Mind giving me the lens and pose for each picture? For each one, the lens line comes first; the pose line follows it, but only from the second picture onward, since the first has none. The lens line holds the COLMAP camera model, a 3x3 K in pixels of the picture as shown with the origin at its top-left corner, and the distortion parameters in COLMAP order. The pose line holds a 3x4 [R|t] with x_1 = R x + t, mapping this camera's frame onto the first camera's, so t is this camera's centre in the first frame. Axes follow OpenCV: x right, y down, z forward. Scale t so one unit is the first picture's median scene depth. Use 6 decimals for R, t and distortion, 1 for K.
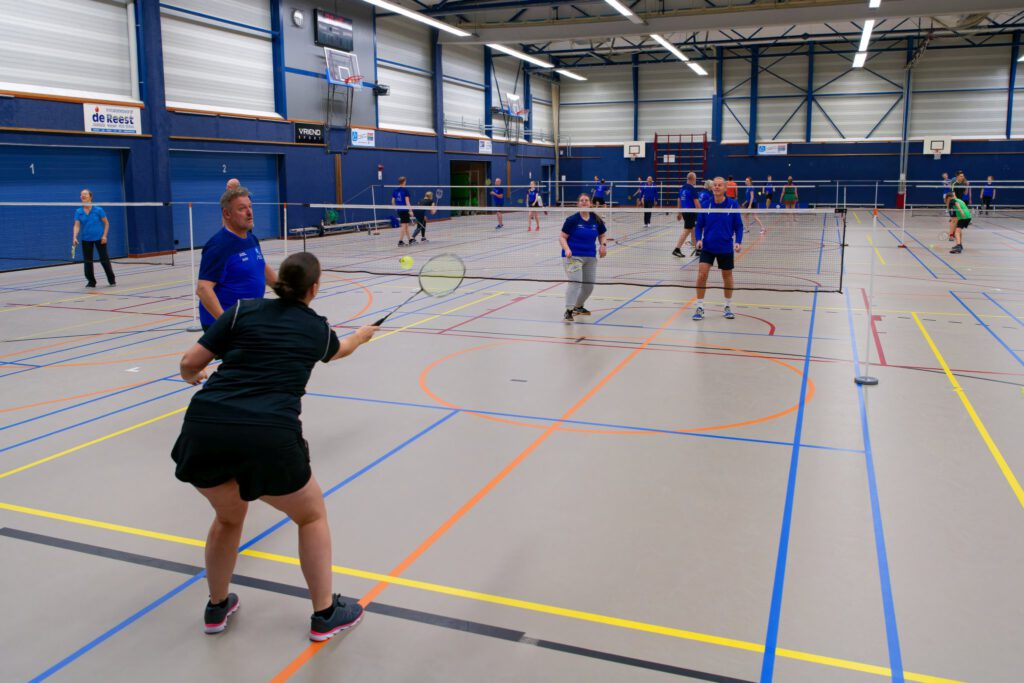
lens RADIAL K [[808.2, 0, 512.0], [0, 808.2, 341.5], [0, 0, 1]] dist [-0.003388, 0.001169]
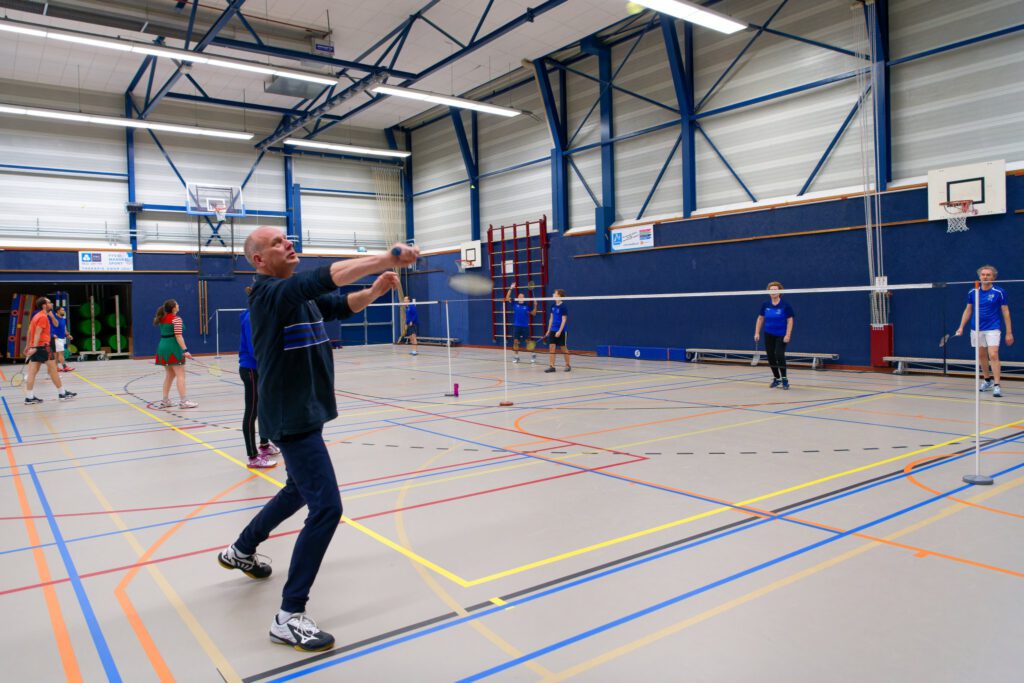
lens RADIAL K [[720.7, 0, 508.9], [0, 720.7, 321.1], [0, 0, 1]] dist [0.003149, -0.000901]
pose [[0.837484, -0.004627, -0.546443, 0.507293], [-0.089563, 0.985280, -0.145609, -0.120295], [0.539073, 0.170887, 0.824741, 0.619062]]
